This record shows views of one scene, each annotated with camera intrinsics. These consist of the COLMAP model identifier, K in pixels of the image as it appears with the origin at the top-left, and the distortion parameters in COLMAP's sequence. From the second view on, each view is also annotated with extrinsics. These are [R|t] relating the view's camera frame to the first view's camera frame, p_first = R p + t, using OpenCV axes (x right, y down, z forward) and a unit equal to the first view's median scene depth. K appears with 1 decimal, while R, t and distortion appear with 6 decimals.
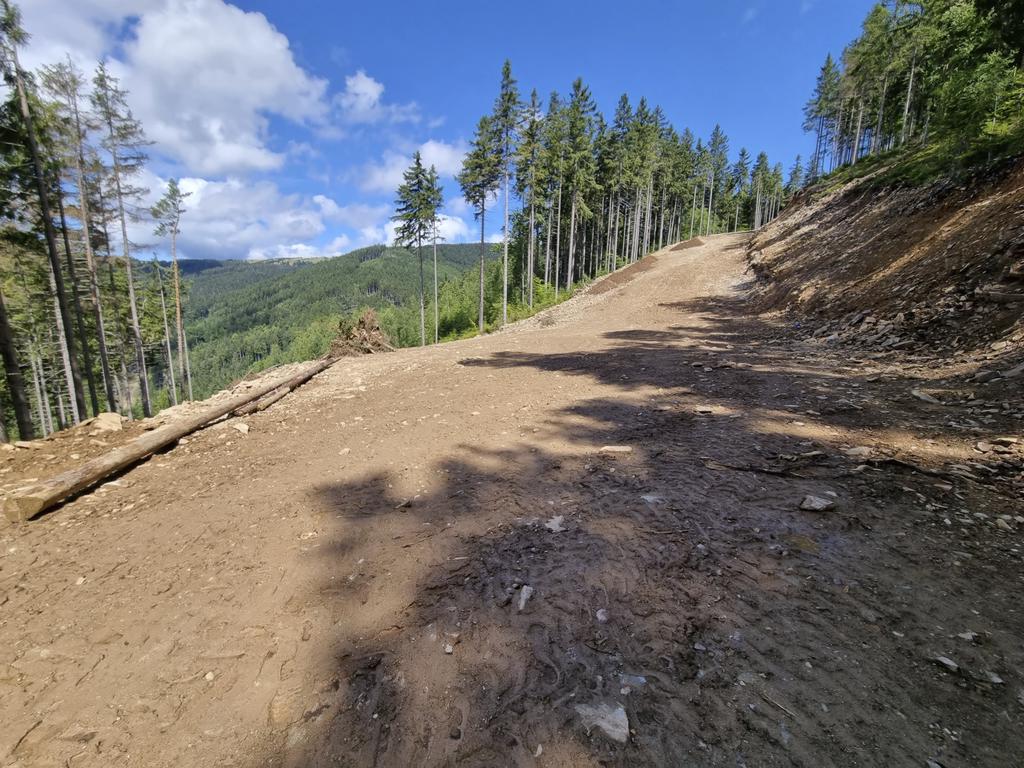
lens RADIAL K [[410.1, 0, 514.5], [0, 410.1, 386.5], [0, 0, 1]] dist [0.000136, -0.000004]
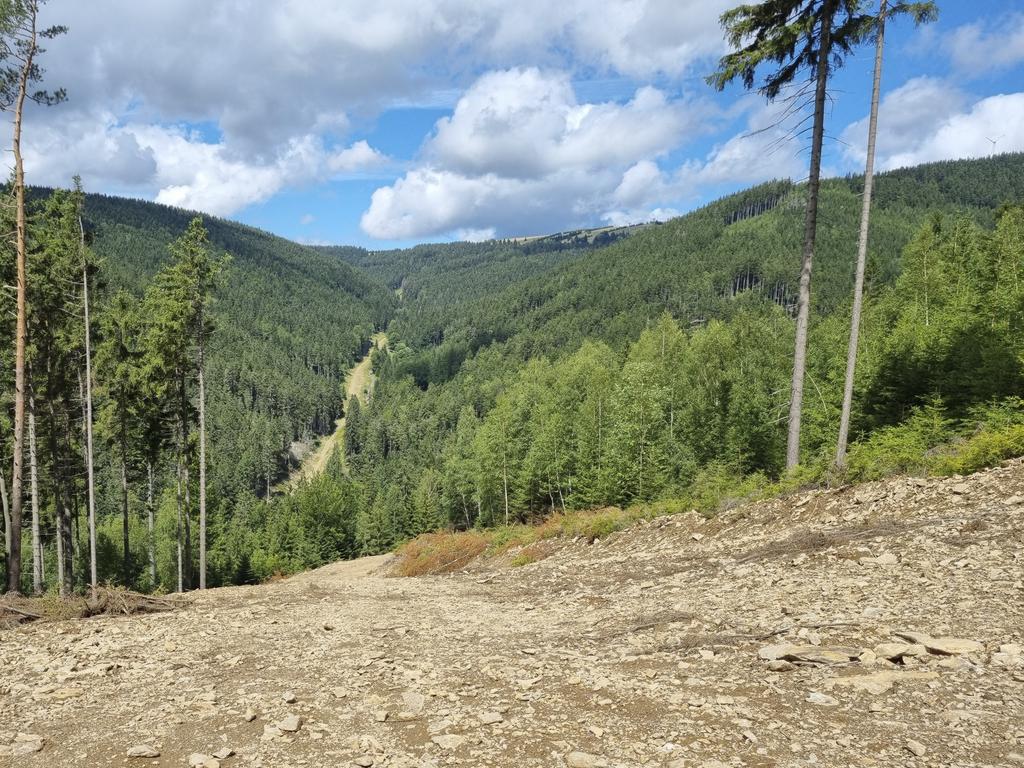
lens RADIAL K [[717.1, 0, 511.6], [0, 717.1, 390.4], [0, 0, 1]] dist [0.004028, 0.001256]
pose [[0.752247, 0.048004, -0.657130, -0.036105], [-0.118943, 0.990851, -0.063778, -0.054098], [0.648056, 0.126138, 0.751075, 0.324876]]
